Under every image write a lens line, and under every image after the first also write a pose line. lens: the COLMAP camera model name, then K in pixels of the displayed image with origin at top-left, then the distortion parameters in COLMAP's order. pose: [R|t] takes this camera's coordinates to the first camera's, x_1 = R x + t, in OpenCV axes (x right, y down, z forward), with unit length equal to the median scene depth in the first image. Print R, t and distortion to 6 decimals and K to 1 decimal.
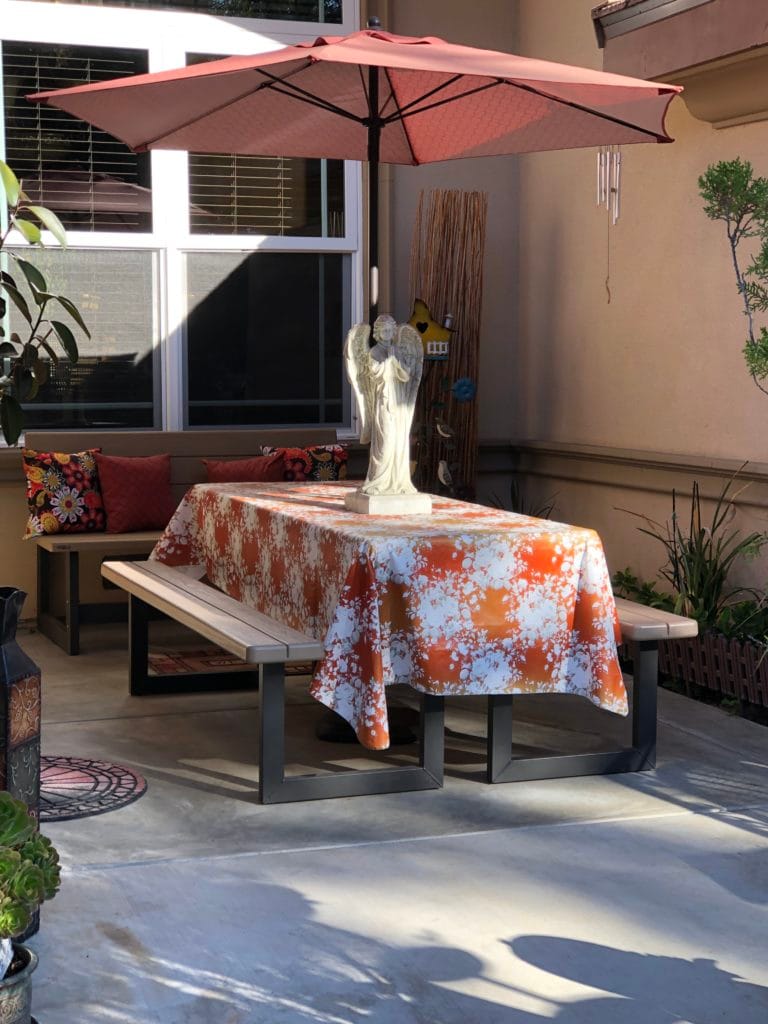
lens RADIAL K [[1779.5, 0, 384.0], [0, 1779.5, 512.0], [0, 0, 1]] dist [0.012652, -0.083257]
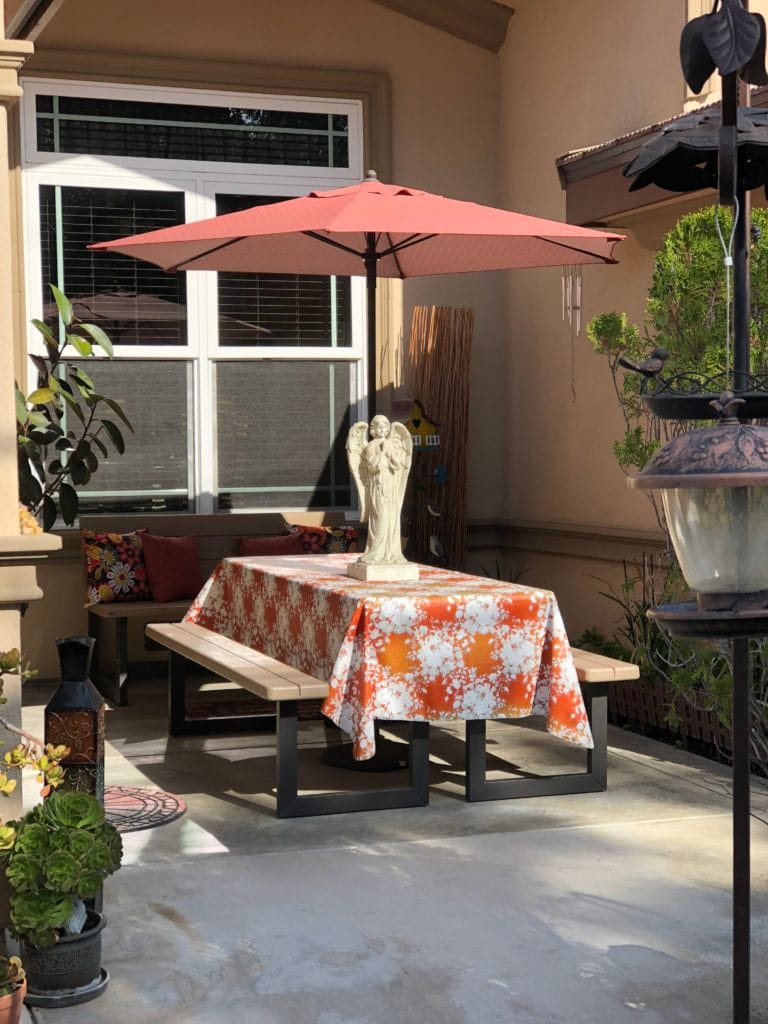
lens RADIAL K [[1692.9, 0, 384.0], [0, 1692.9, 512.0], [0, 0, 1]] dist [0.011656, 0.092683]
pose [[0.999910, -0.008724, -0.010144, 0.012390], [0.008235, 0.998849, -0.047258, 0.008547], [0.010545, 0.047170, 0.998831, -0.135262]]
